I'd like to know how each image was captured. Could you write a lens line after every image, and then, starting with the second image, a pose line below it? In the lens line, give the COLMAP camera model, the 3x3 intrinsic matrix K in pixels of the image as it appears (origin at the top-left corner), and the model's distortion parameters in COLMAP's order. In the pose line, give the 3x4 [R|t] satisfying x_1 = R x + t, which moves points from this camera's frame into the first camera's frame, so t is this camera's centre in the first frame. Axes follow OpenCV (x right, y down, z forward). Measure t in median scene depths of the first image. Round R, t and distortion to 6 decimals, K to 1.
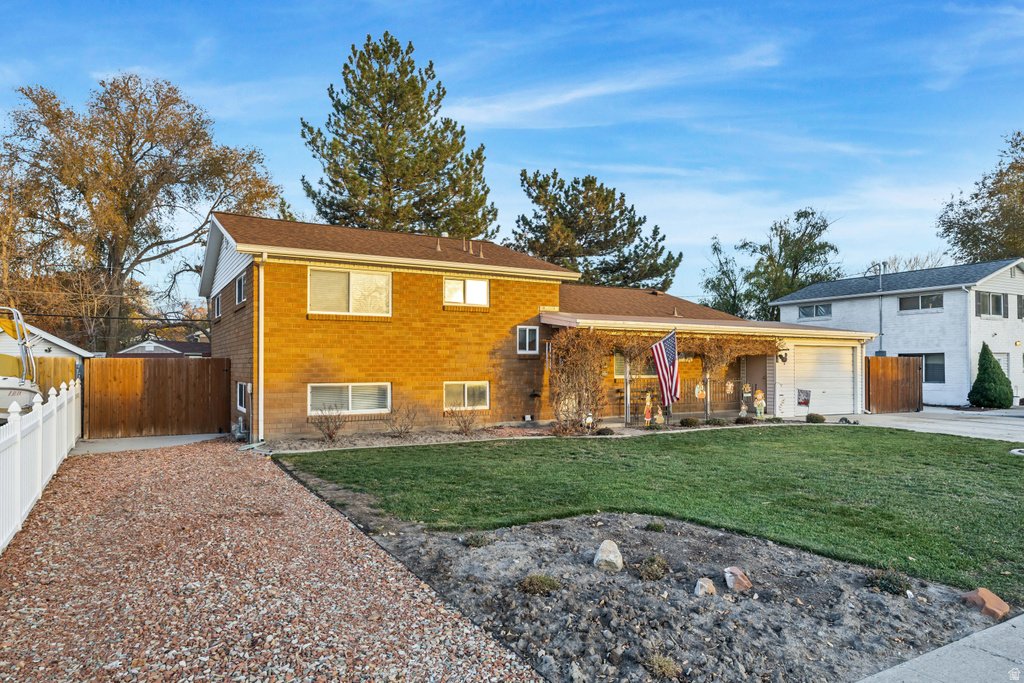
lens RADIAL K [[663.6, 0, 511.9], [0, 663.6, 350.4], [0, 0, 1]] dist [-0.002657, -0.000405]
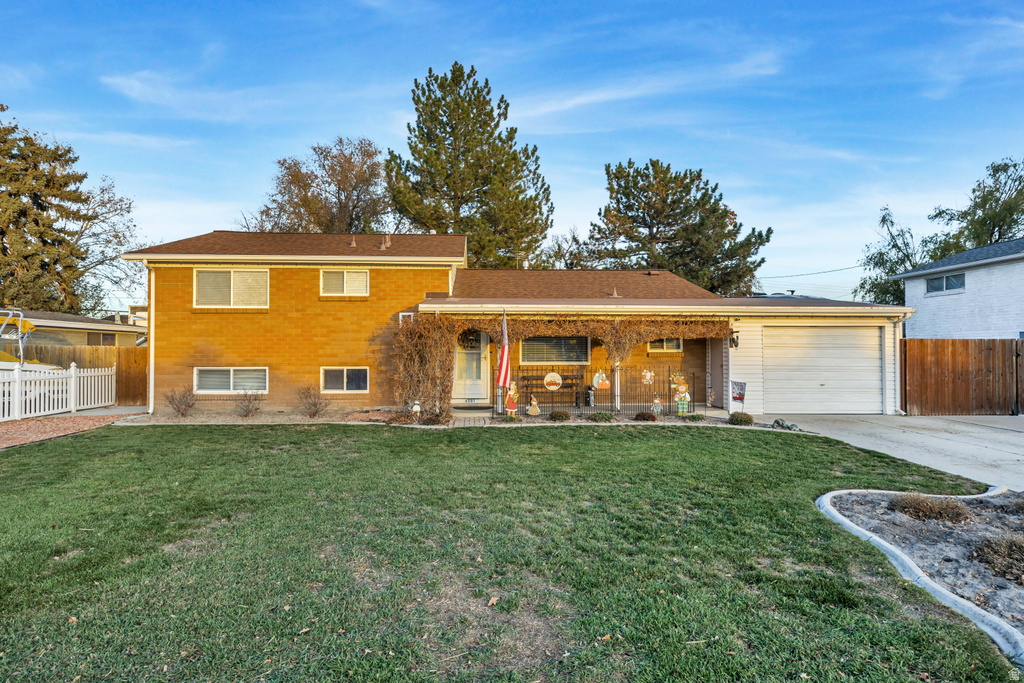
lens RADIAL K [[552.1, 0, 513.3], [0, 552.1, 336.8], [0, 0, 1]] dist [-0.001831, -0.001439]
pose [[0.895279, -0.012891, -0.445319, 0.580777], [0.011492, 0.999917, -0.005841, 0.007362], [0.445358, 0.000111, 0.895353, 0.334101]]
